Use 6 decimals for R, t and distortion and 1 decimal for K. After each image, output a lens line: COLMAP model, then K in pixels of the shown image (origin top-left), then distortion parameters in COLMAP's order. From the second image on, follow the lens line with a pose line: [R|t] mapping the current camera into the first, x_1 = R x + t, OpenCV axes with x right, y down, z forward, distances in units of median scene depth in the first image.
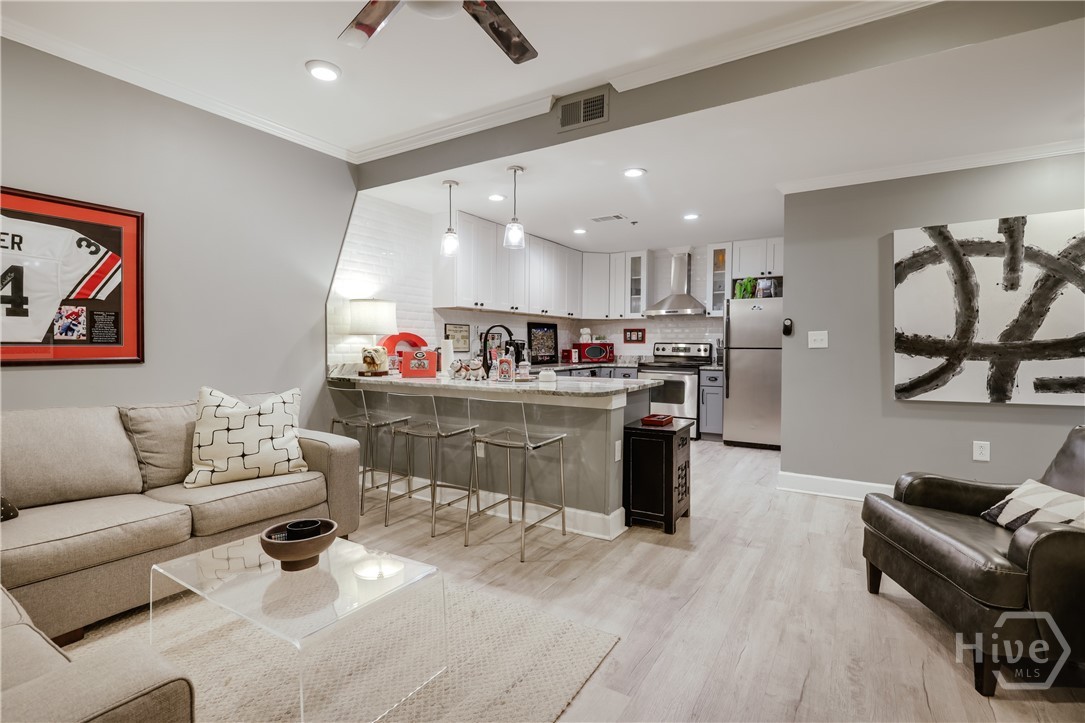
lens RADIAL K [[494.2, 0, 543.8], [0, 494.2, 354.8], [0, 0, 1]] dist [0.000530, 0.000299]
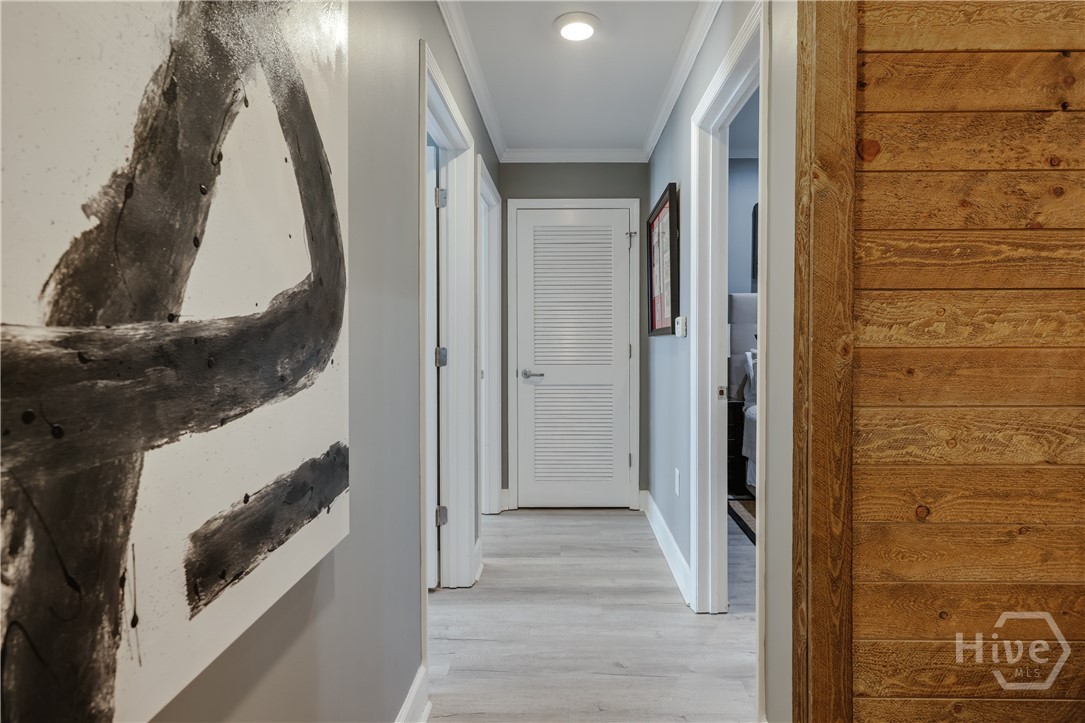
lens RADIAL K [[569.7, 0, 546.0], [0, 569.7, 347.3], [0, 0, 1]] dist [0.000738, 0.000433]
pose [[-0.522223, -0.010500, 0.852744, 0.731676], [0.020030, 0.999497, 0.024574, -0.021822], [-0.852574, 0.029913, -0.521750, 0.963965]]
